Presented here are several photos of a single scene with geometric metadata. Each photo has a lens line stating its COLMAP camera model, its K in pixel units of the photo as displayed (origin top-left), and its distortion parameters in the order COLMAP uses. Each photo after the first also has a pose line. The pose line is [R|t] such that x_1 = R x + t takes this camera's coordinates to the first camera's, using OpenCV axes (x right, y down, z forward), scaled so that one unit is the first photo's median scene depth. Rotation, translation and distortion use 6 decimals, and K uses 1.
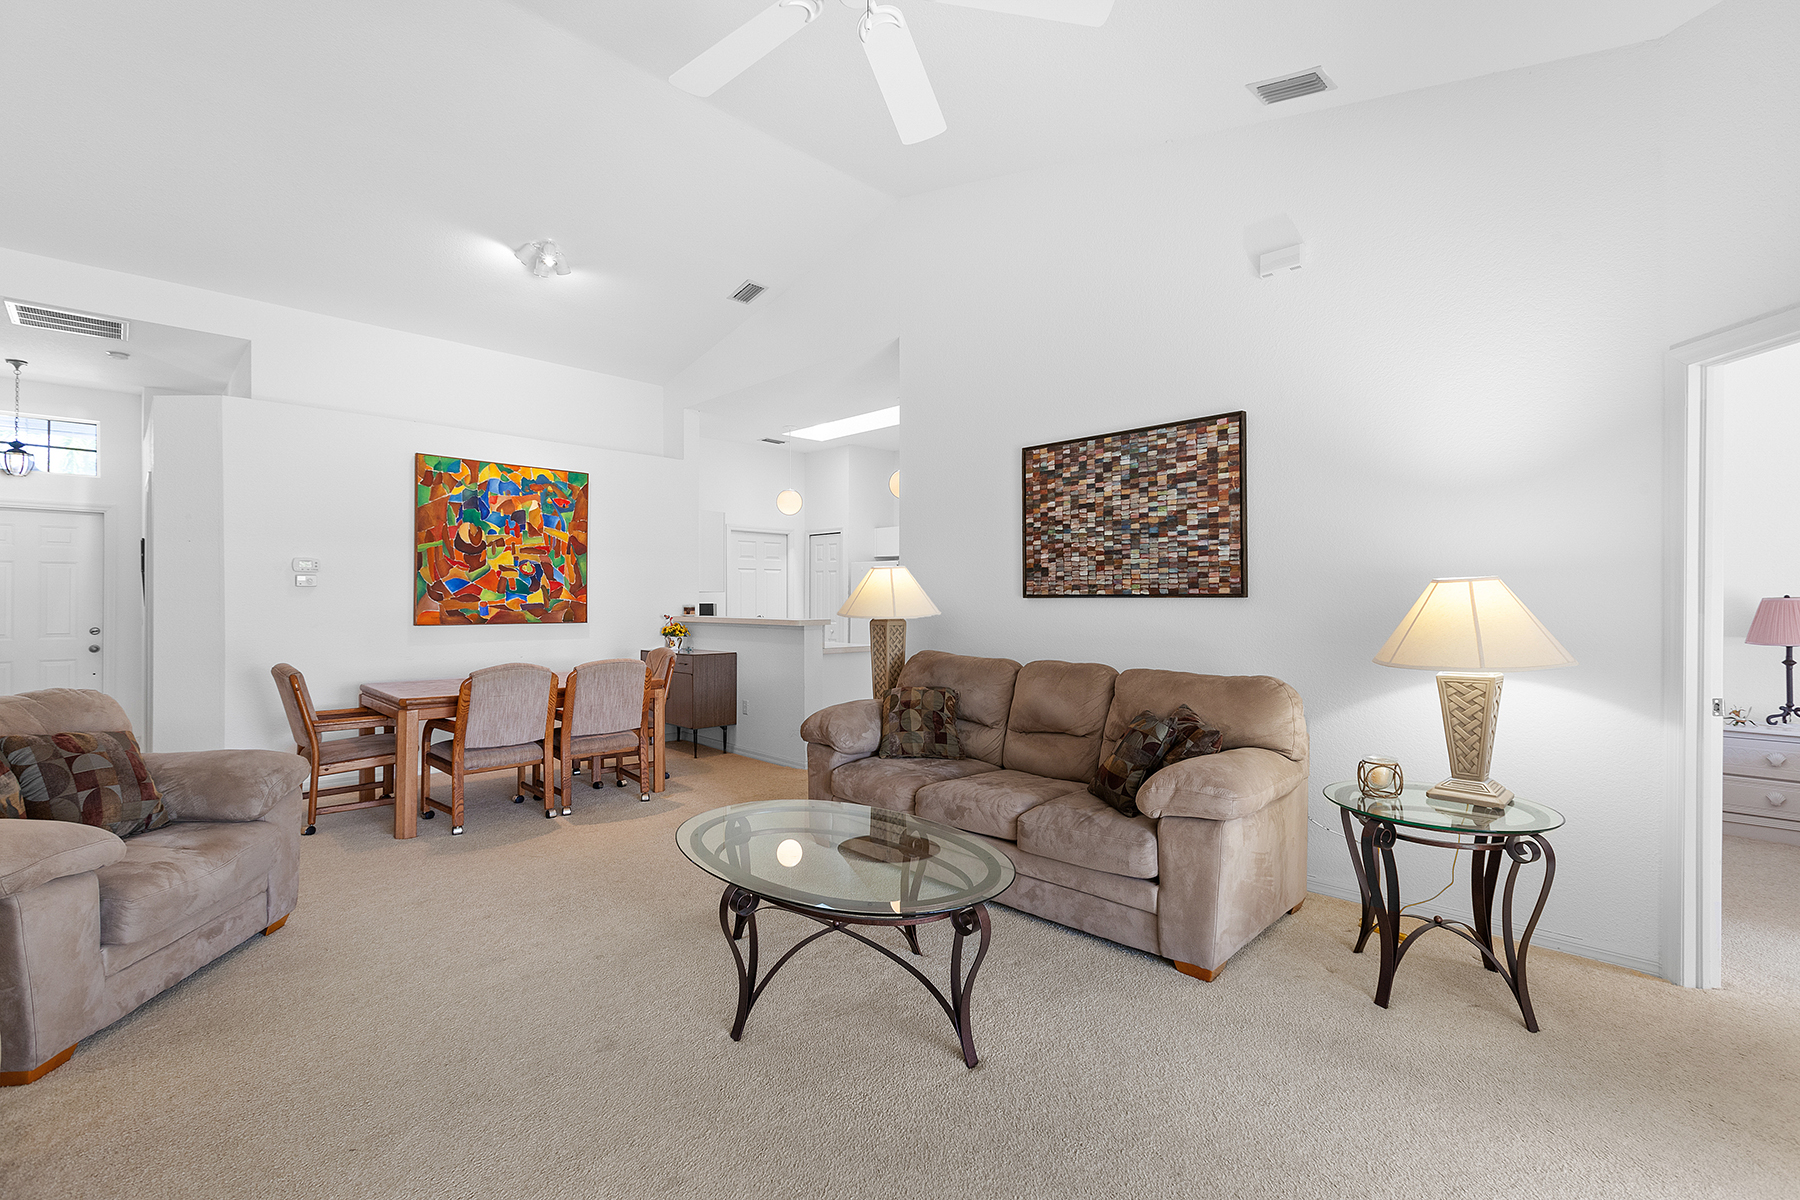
lens RADIAL K [[804.5, 0, 911.7], [0, 804.5, 593.7], [0, 0, 1]] dist [0.003080, -0.001117]
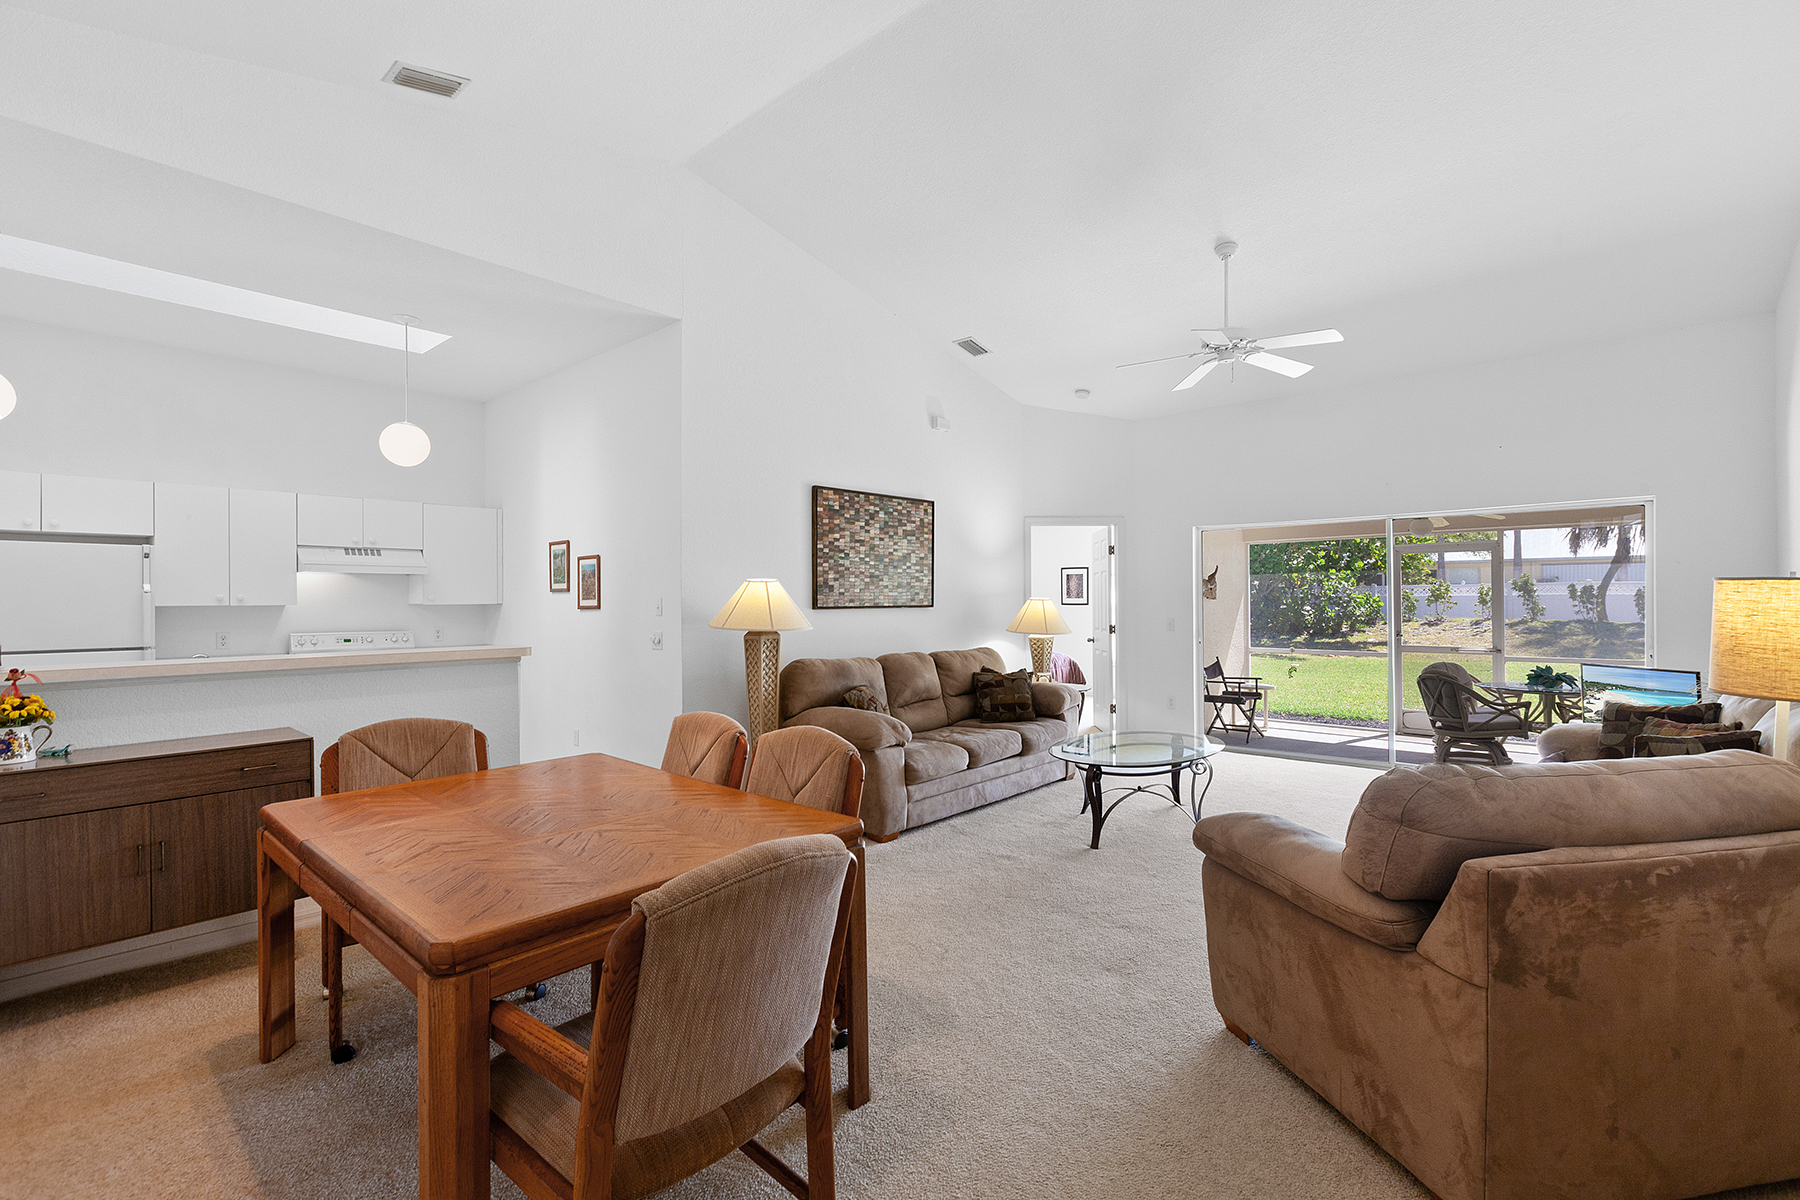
lens RADIAL K [[804.5, 0, 899.4], [0, 804.5, 595.7], [0, 0, 1]] dist [0.003080, -0.001117]
pose [[-0.057514, 0.006059, 0.998326, -0.848725], [0.000123, 0.999982, -0.006062, -0.006183], [-0.998345, -0.000226, -0.057514, 0.744754]]
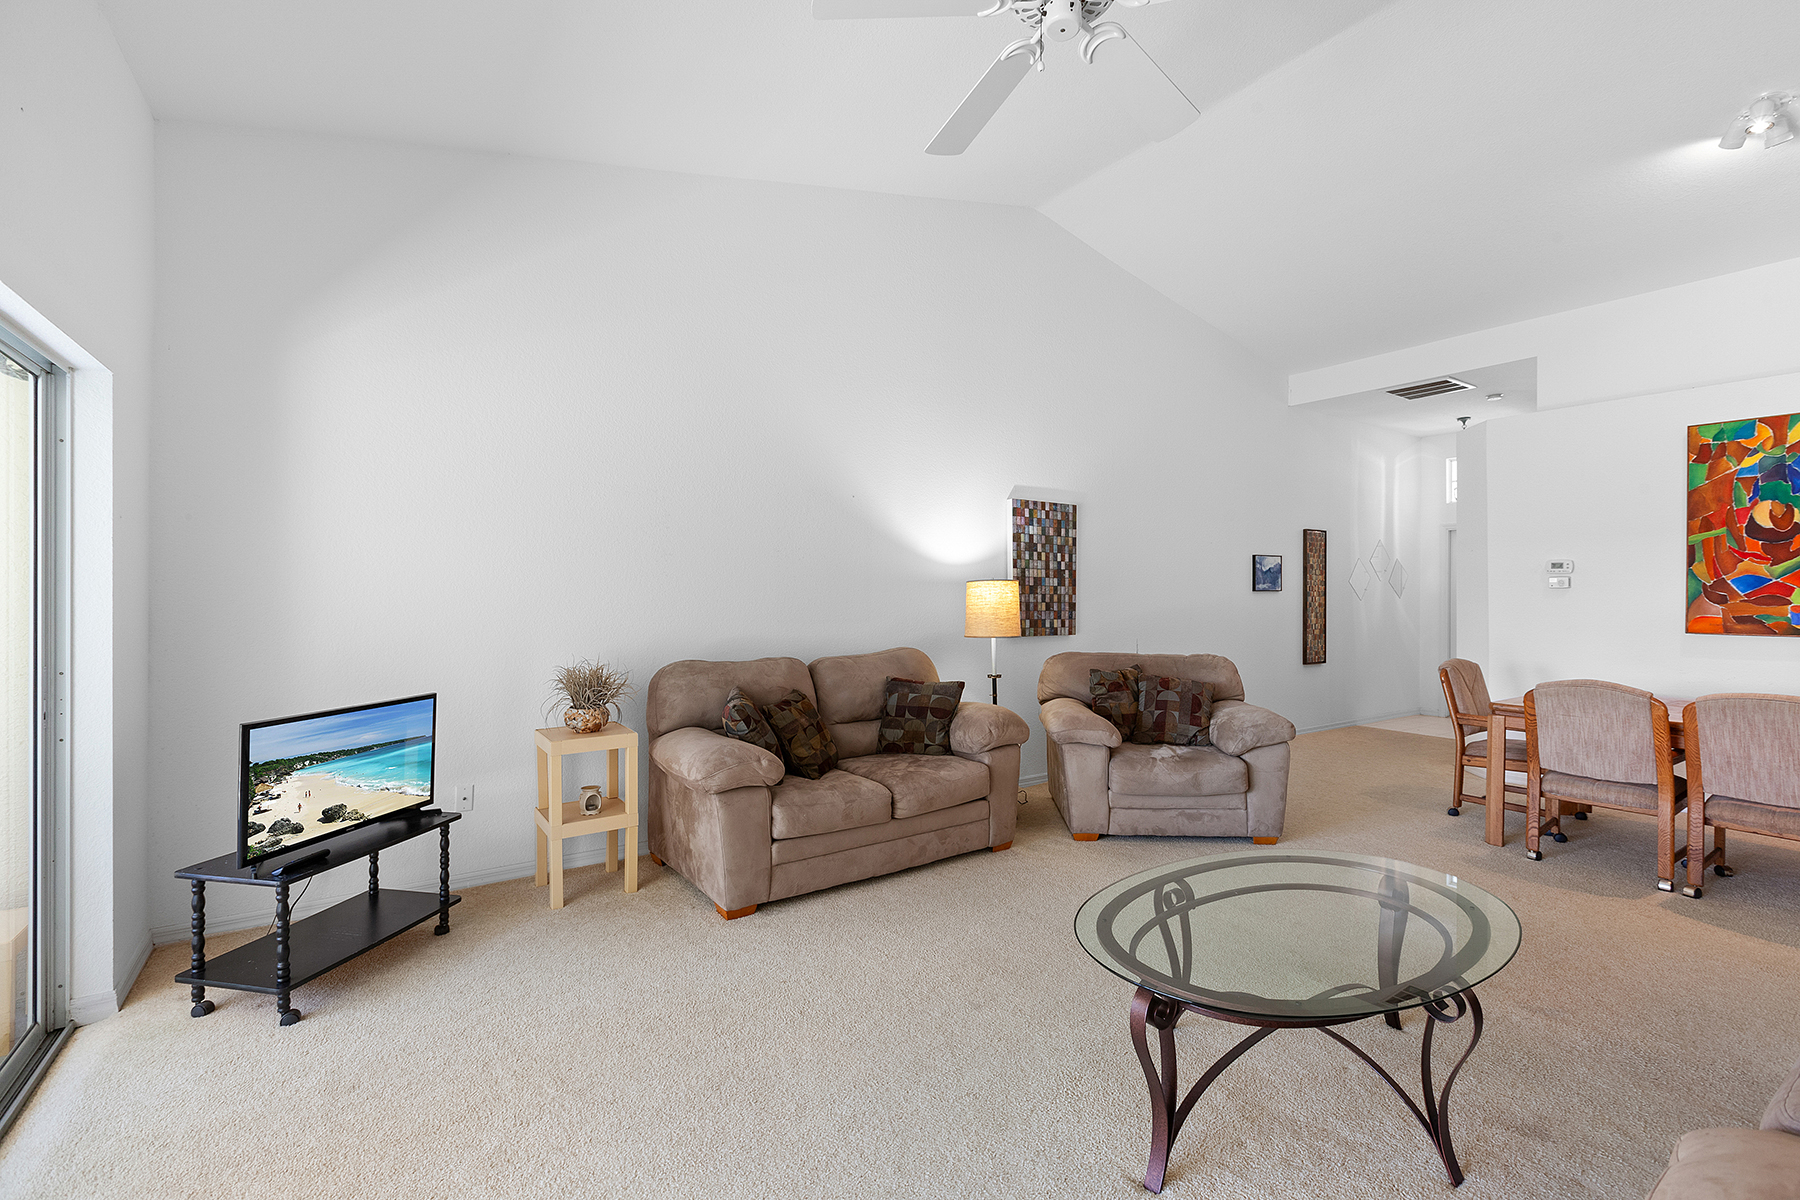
lens RADIAL K [[804.5, 0, 902.7], [0, 804.5, 594.8], [0, 0, 1]] dist [0.003080, -0.001117]
pose [[-0.187562, -0.000239, -0.982253, 0.348399], [0.003840, 0.999992, -0.000977, -0.002354], [0.982245, -0.003955, -0.187559, 0.347964]]
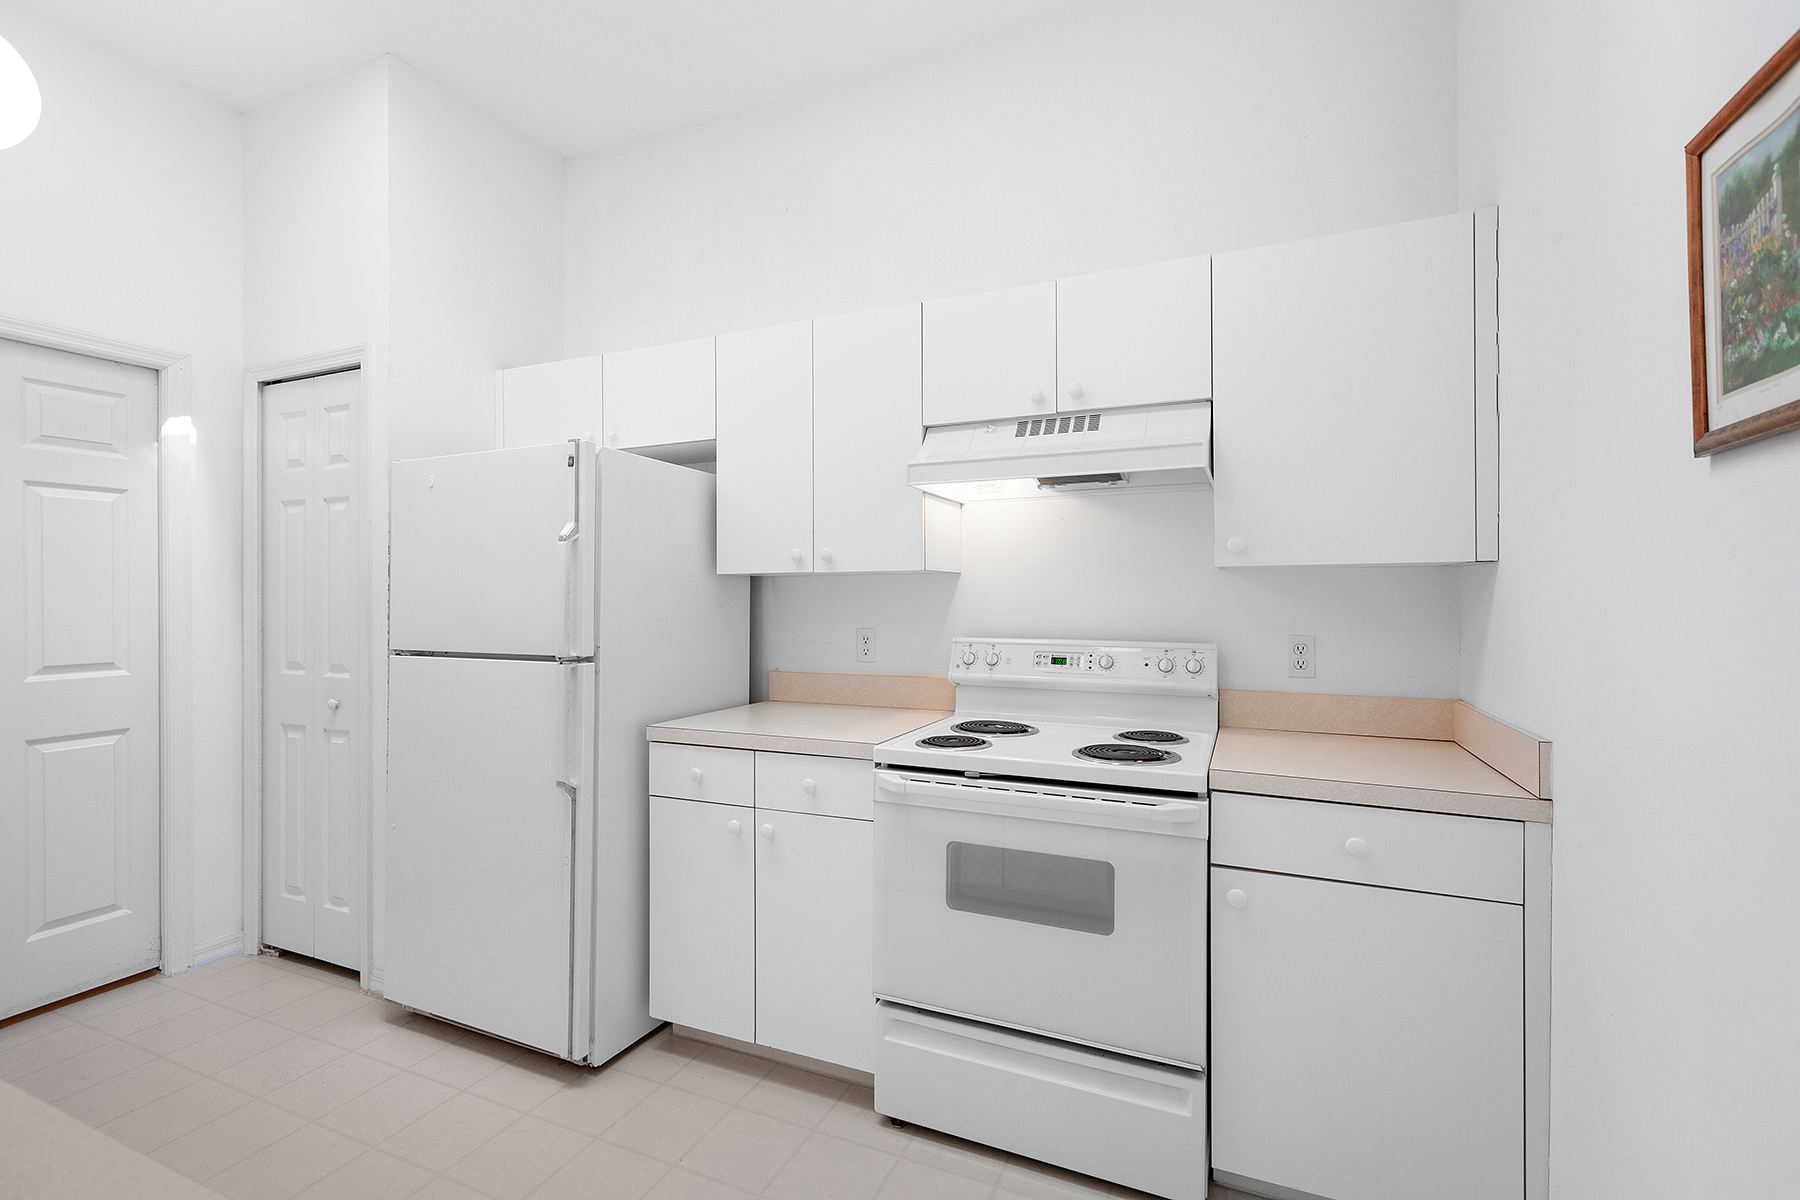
lens RADIAL K [[804.5, 0, 898.8], [0, 804.5, 595.2], [0, 0, 1]] dist [0.003080, -0.001117]
pose [[0.938590, -0.004264, 0.345008, -0.012772], [0.003376, 0.999989, 0.003177, 0.009886], [-0.345018, -0.001817, 0.938594, 1.030709]]
